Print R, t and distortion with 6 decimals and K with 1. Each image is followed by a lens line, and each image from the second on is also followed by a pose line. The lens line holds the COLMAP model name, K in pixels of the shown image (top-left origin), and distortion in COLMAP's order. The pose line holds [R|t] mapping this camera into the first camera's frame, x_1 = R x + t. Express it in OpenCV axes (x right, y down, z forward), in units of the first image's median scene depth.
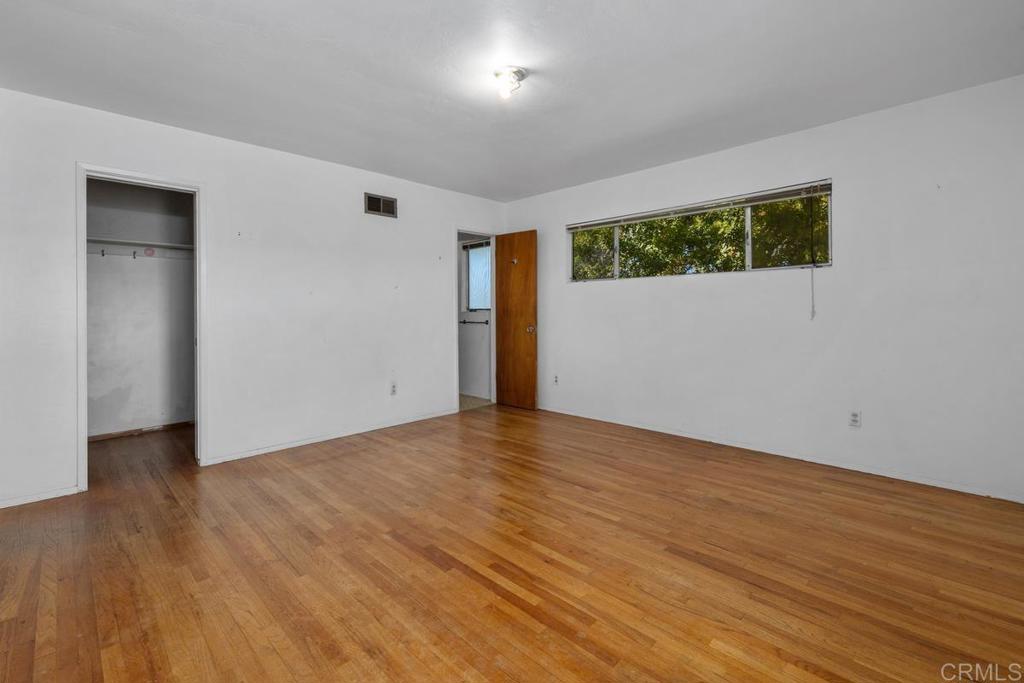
lens RADIAL K [[439.3, 0, 500.3], [0, 439.3, 318.9], [0, 0, 1]] dist [0.000995, -0.000337]
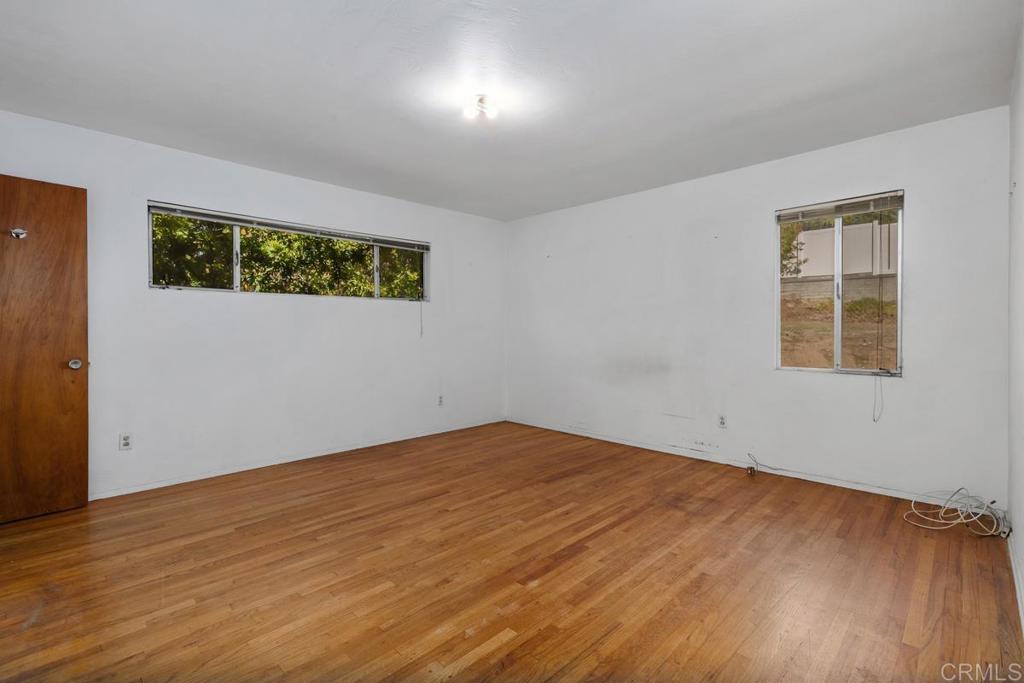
lens RADIAL K [[470.5, 0, 507.4], [0, 470.5, 333.1], [0, 0, 1]] dist [-0.011393, 0.000087]
pose [[0.008900, -0.002133, 0.999958, -1.152051], [0.017099, 0.999852, 0.001981, -0.013836], [-0.999814, 0.017081, 0.008935, 0.987656]]
